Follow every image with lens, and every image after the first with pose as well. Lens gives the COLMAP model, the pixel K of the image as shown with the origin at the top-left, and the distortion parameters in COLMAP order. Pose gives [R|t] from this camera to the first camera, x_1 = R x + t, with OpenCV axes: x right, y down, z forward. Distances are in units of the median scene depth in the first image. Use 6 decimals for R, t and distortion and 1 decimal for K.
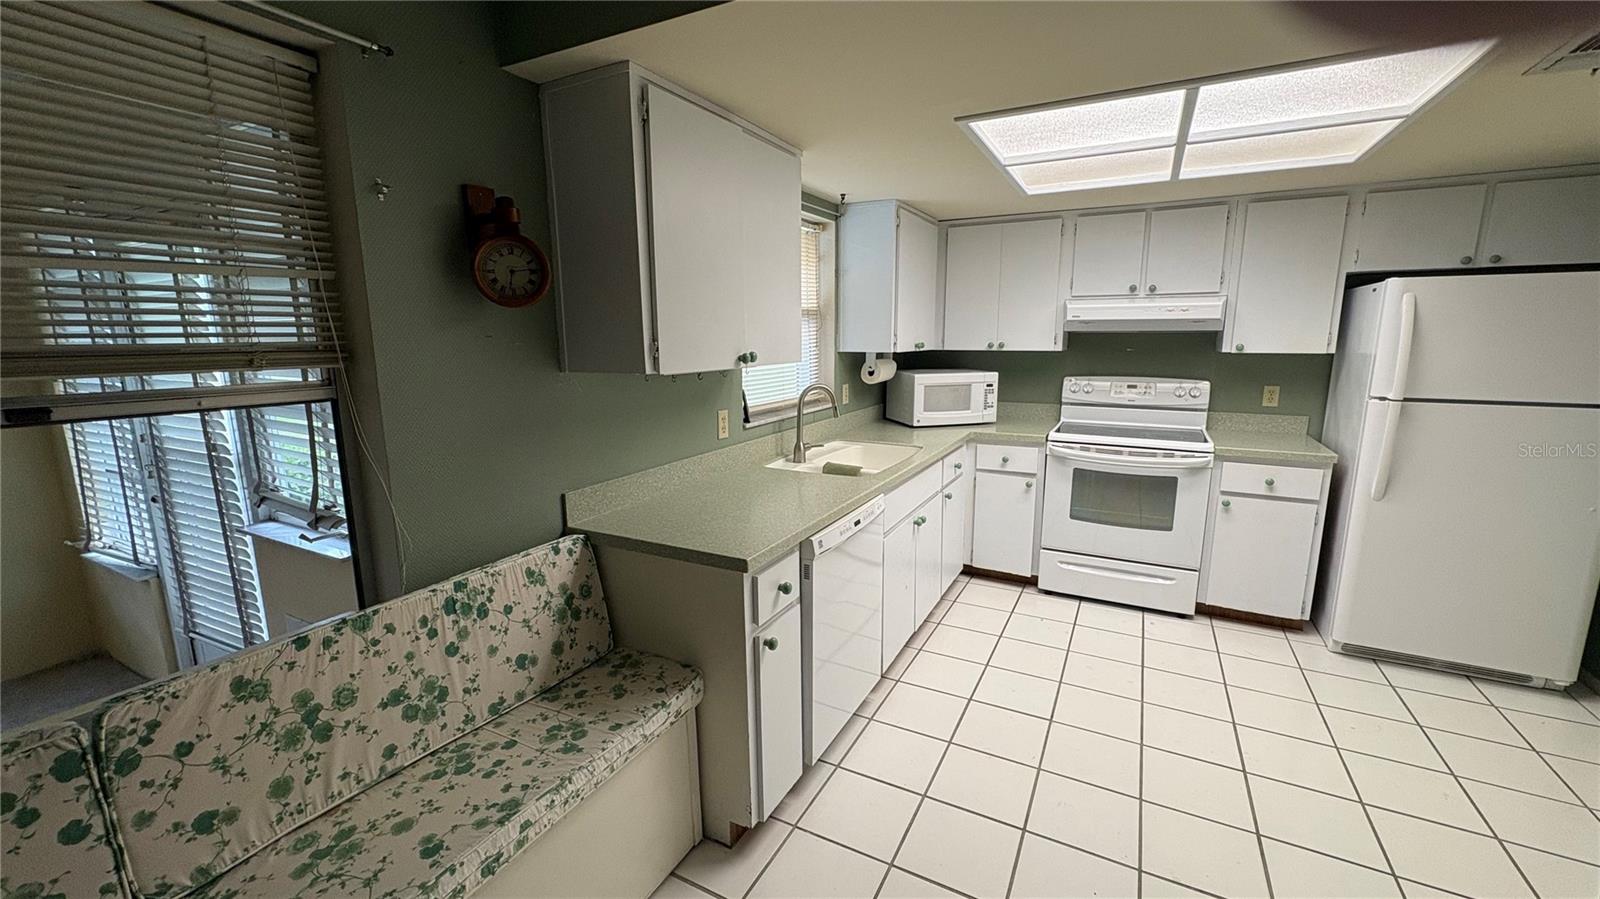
lens RADIAL K [[635.0, 0, 800.8], [0, 635.0, 448.6], [0, 0, 1]] dist [0.000842, 0.000570]
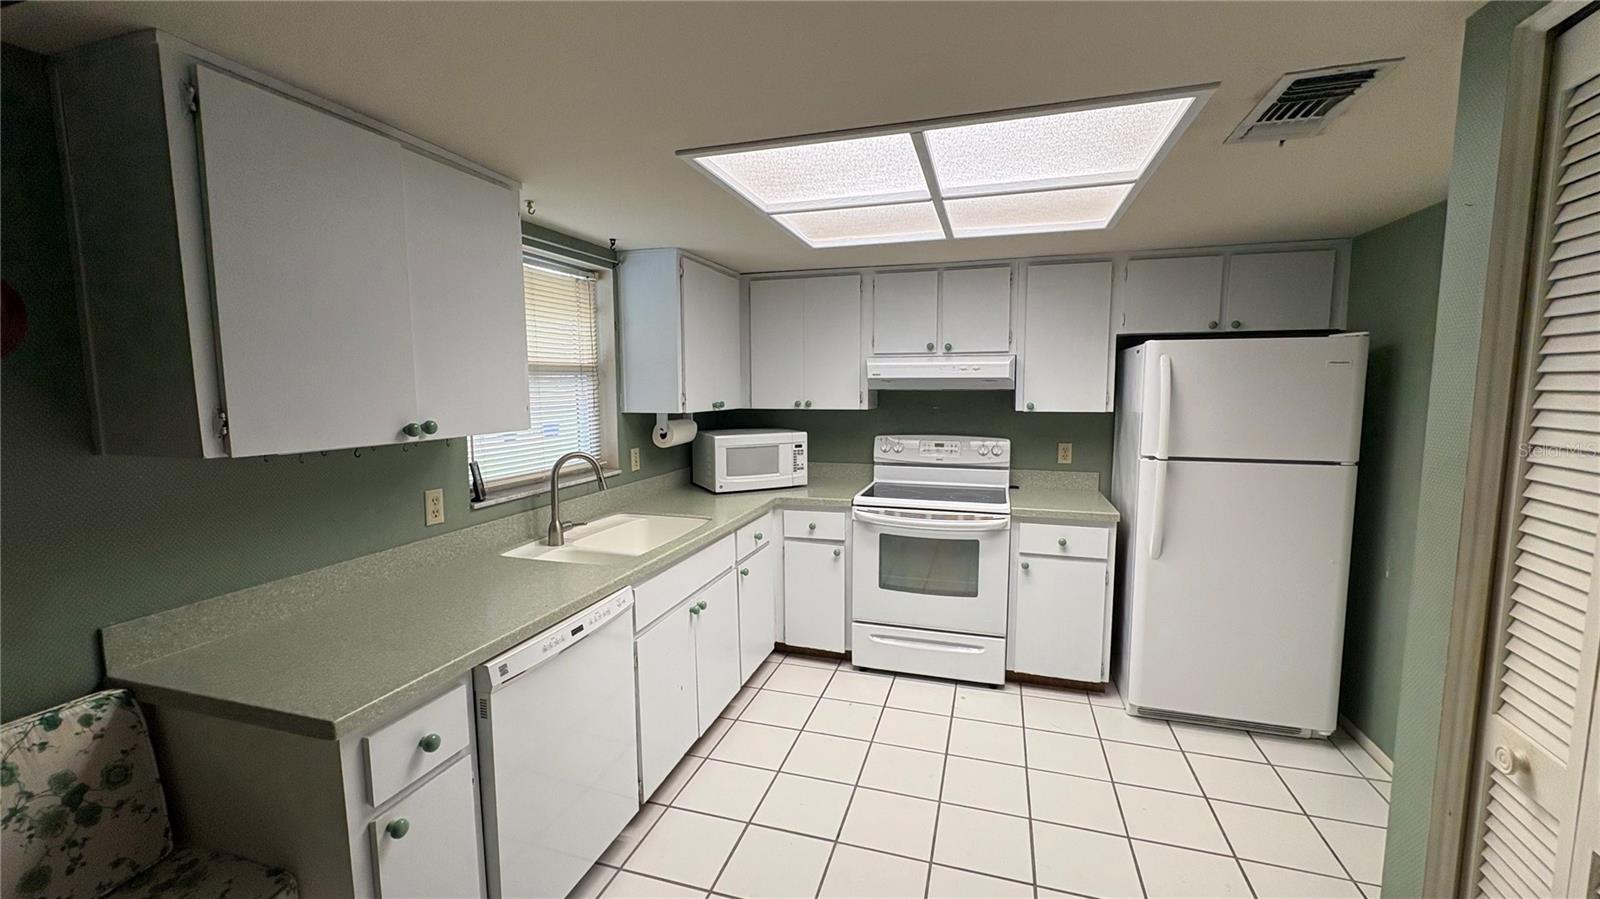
lens RADIAL K [[635.0, 0, 798.0], [0, 635.0, 449.7], [0, 0, 1]] dist [0.000842, 0.000570]
pose [[0.982281, -0.017764, 0.186571, 0.258959], [0.032526, 0.996550, -0.076359, -0.048140], [-0.184571, 0.081074, 0.979470, 0.169747]]
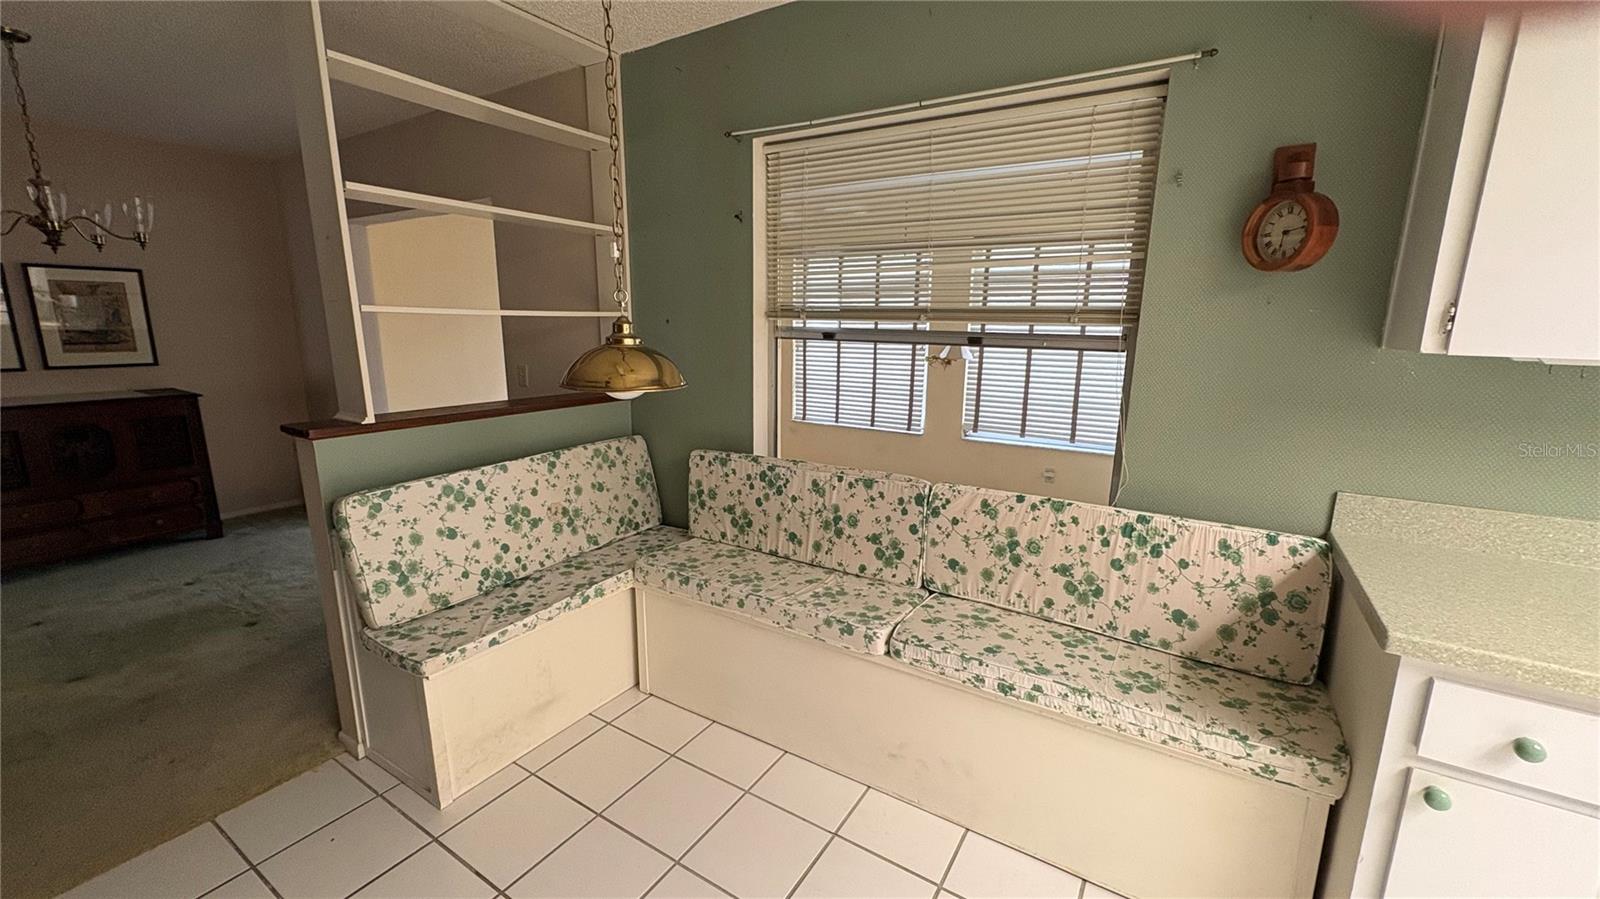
lens RADIAL K [[635.0, 0, 802.6], [0, 635.0, 450.0], [0, 0, 1]] dist [0.000842, 0.000570]
pose [[-0.067248, 0.212414, -0.974863, 0.502267], [-0.189070, 0.956658, 0.221490, -0.036204], [0.979658, 0.199212, -0.024172, 0.328342]]
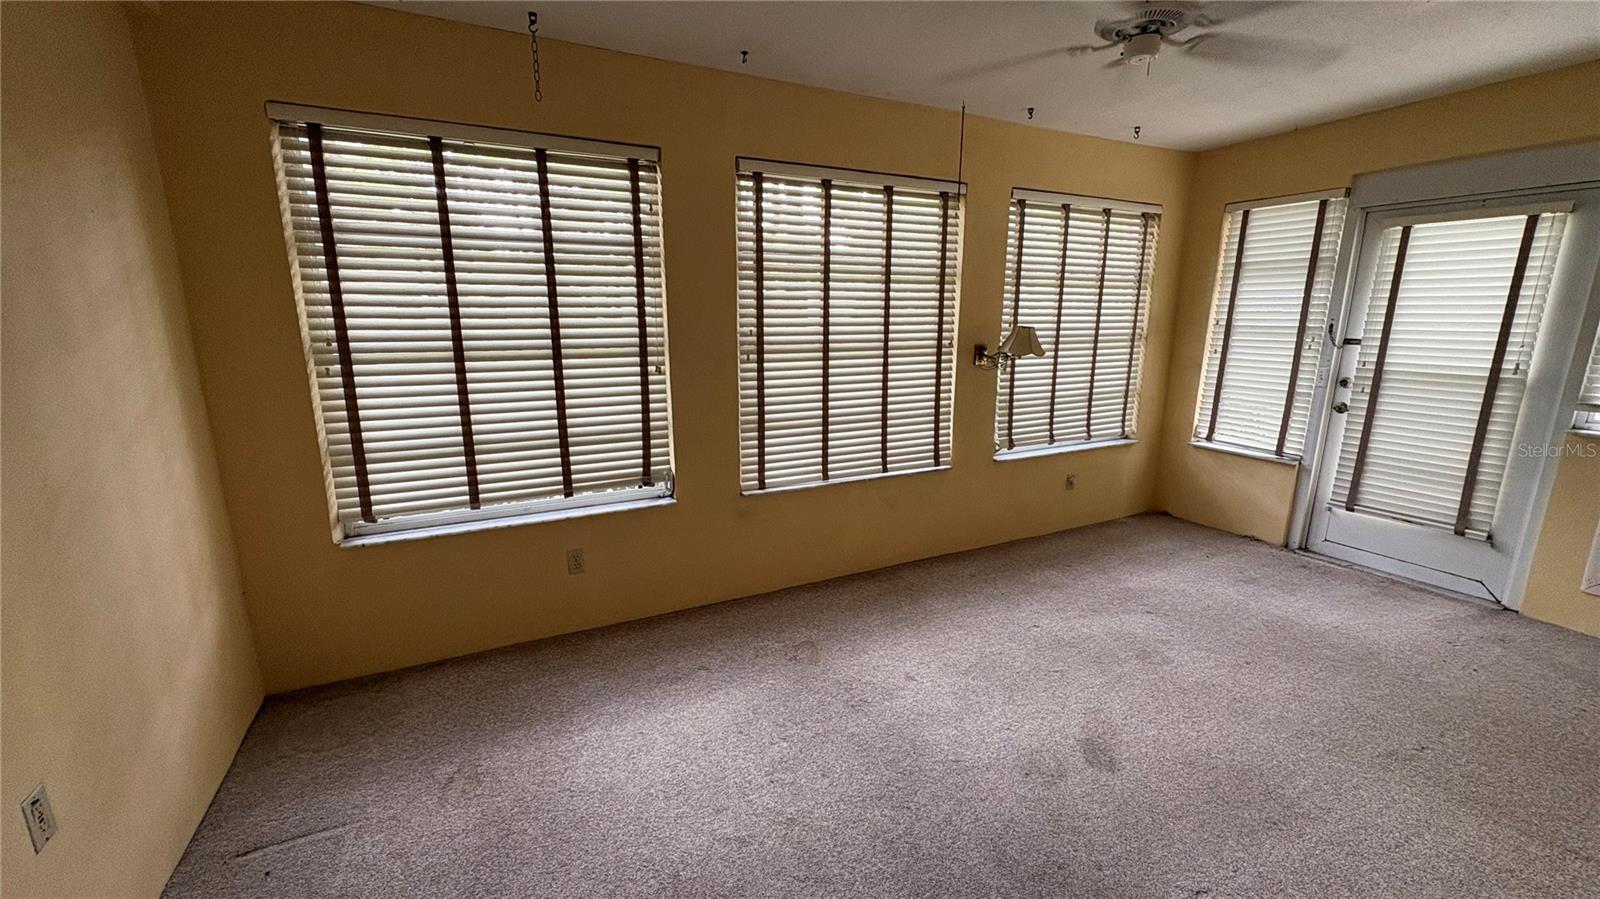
lens RADIAL K [[635.0, 0, 798.5], [0, 635.0, 451.8], [0, 0, 1]] dist [0.000842, 0.000570]
pose [[0.818187, 0.135815, -0.558681, -0.312334], [-0.115408, 0.990718, 0.071829, 0.089784], [0.563251, 0.005707, 0.826266, -0.232015]]
